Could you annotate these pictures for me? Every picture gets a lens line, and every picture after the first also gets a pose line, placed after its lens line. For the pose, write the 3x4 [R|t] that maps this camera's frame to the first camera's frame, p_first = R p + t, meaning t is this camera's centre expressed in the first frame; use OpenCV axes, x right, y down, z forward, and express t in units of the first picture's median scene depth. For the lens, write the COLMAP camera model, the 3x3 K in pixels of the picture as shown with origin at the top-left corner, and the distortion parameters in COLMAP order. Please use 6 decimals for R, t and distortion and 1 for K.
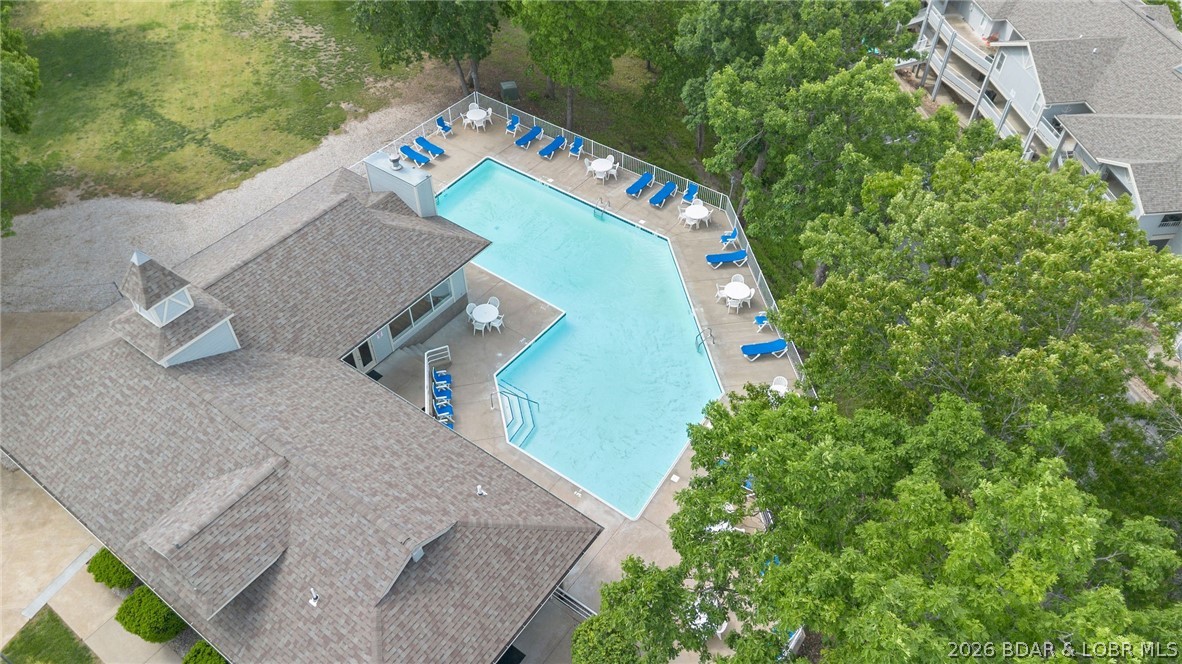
lens RADIAL K [[832.9, 0, 591.0], [0, 832.9, 332.0], [0, 0, 1]] dist [0.070744, -0.072943]
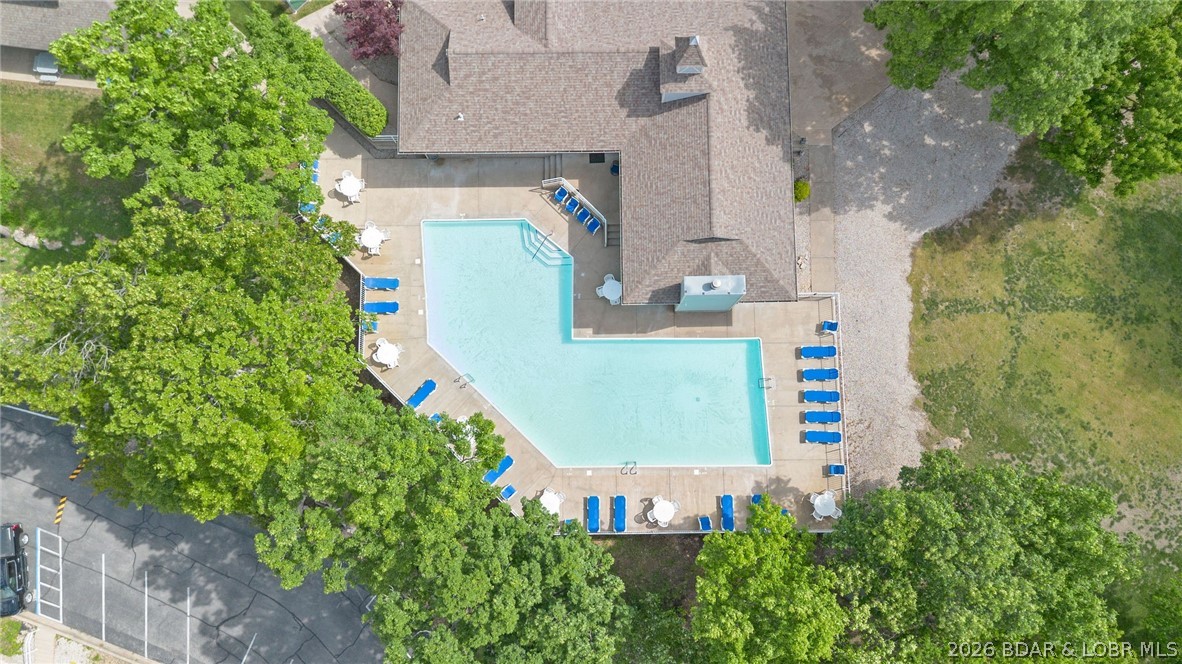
lens RADIAL K [[832.9, 0, 591.0], [0, 832.9, 332.0], [0, 0, 1]] dist [0.070744, -0.072943]
pose [[-0.795564, 0.599754, -0.085866, 0.038526], [-0.431614, -0.461570, 0.775024, -0.817544], [0.425191, 0.653642, 0.626071, 0.173681]]
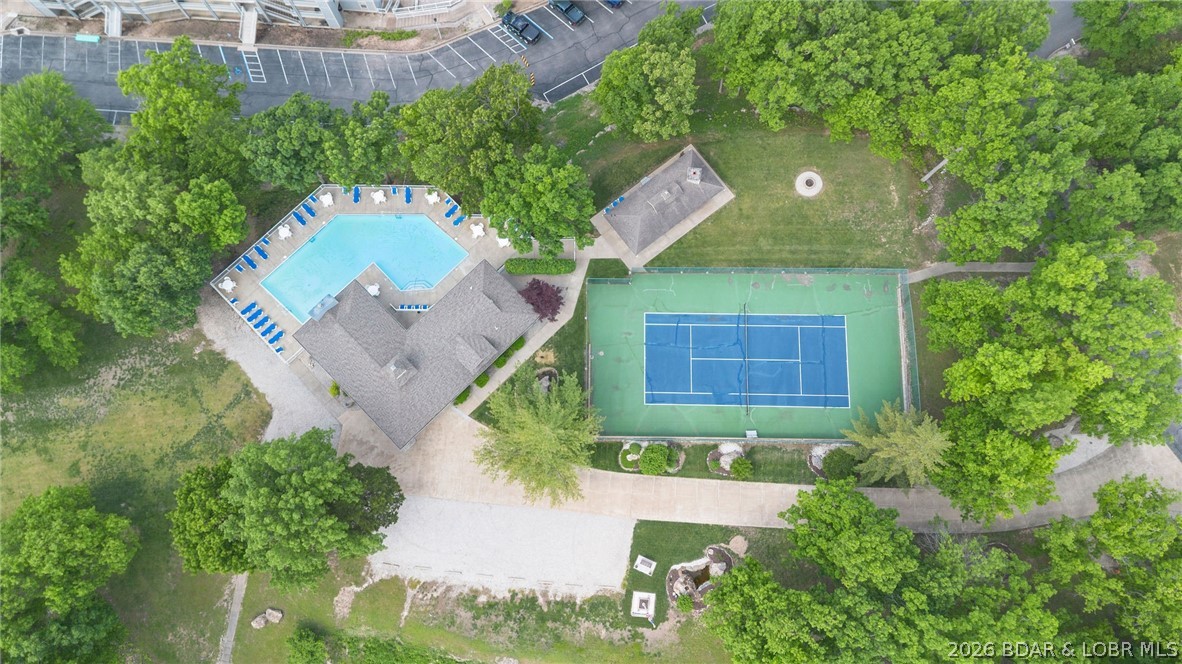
lens RADIAL K [[832.9, 0, 591.0], [0, 832.9, 332.0], [0, 0, 1]] dist [0.070744, -0.072943]
pose [[0.149767, -0.972119, 0.180430, -0.497400], [0.696220, 0.233263, 0.678872, -1.031547], [-0.702031, 0.023946, 0.711743, -1.080152]]
